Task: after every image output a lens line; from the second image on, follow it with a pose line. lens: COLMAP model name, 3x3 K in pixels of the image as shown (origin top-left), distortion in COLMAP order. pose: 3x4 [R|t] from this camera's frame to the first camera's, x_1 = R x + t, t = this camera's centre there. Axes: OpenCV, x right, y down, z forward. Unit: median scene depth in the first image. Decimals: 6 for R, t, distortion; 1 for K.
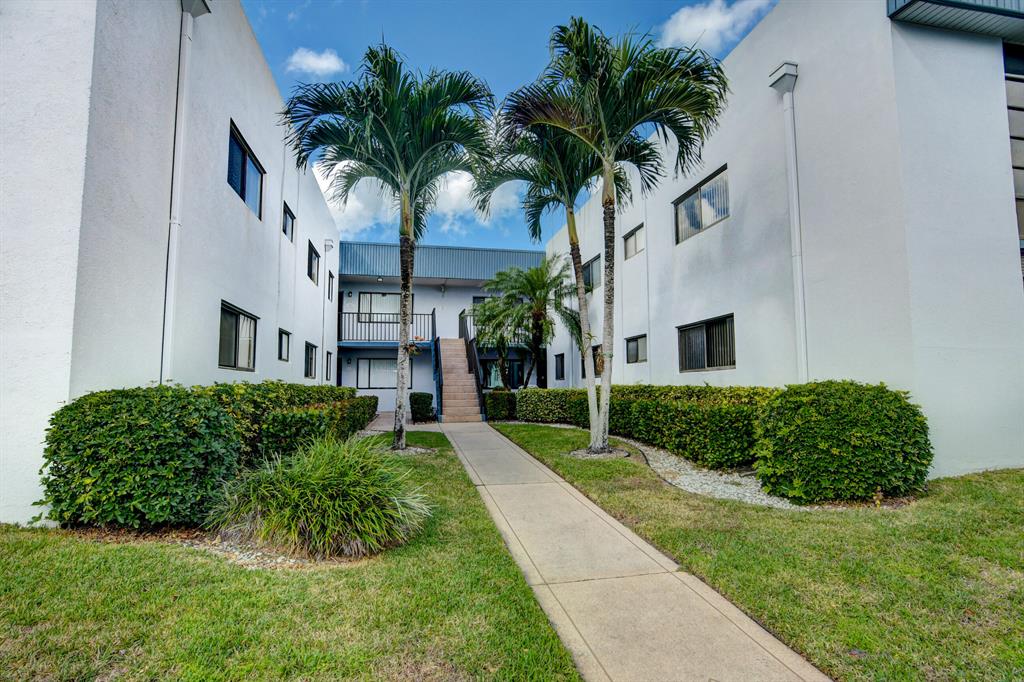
lens RADIAL K [[496.7, 0, 504.9], [0, 496.7, 351.2], [0, 0, 1]] dist [-0.045265, 0.012602]
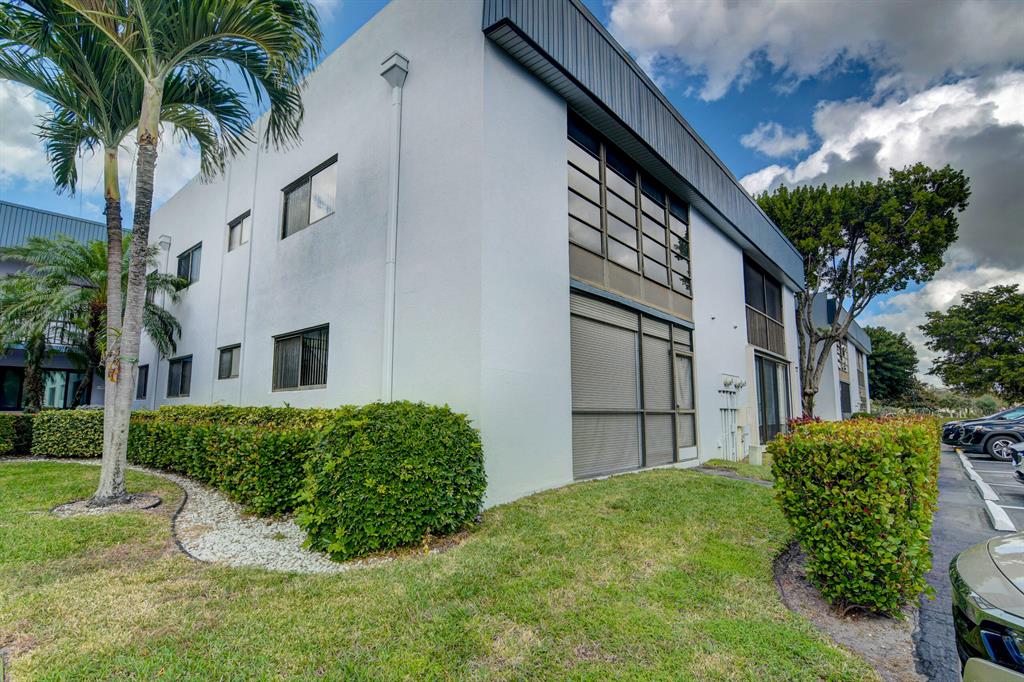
lens RADIAL K [[496.7, 0, 513.1], [0, 496.7, 349.3], [0, 0, 1]] dist [-0.045265, 0.012602]
pose [[0.775407, 0.081768, 0.626145, 0.193861], [-0.049031, 0.996383, -0.069398, 0.013667], [-0.629555, 0.023111, 0.776612, 0.139594]]
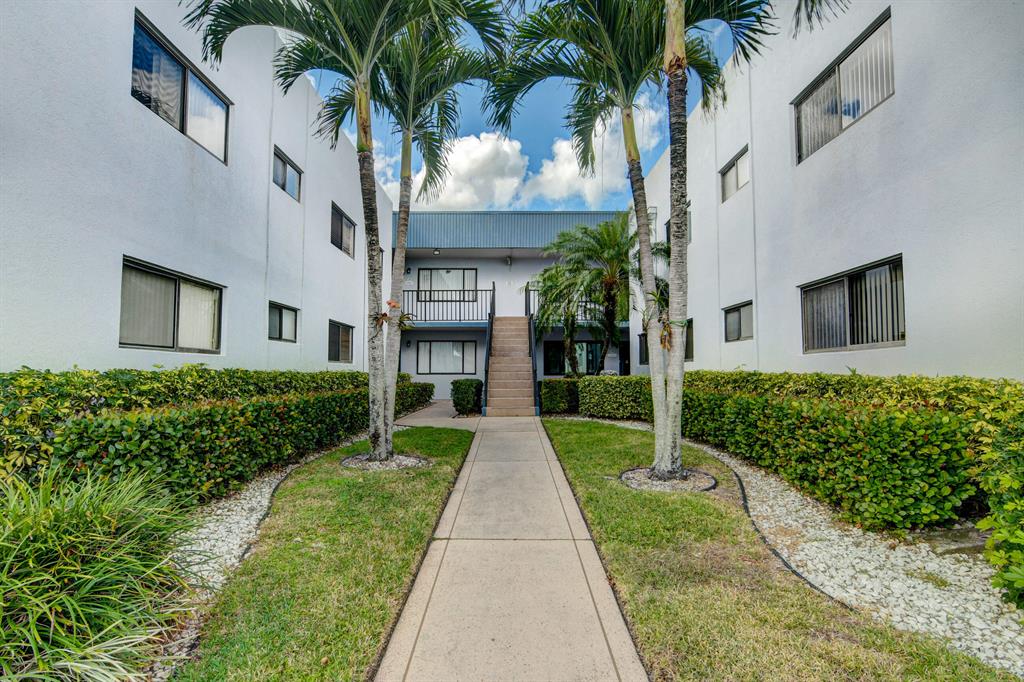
lens RADIAL K [[496.7, 0, 505.1], [0, 496.7, 351.5], [0, 0, 1]] dist [-0.045265, 0.012602]
pose [[0.979871, -0.004418, -0.199581, 0.116236], [0.010695, 0.999481, 0.030384, 0.020940], [0.199343, -0.031907, 0.979410, 0.348842]]
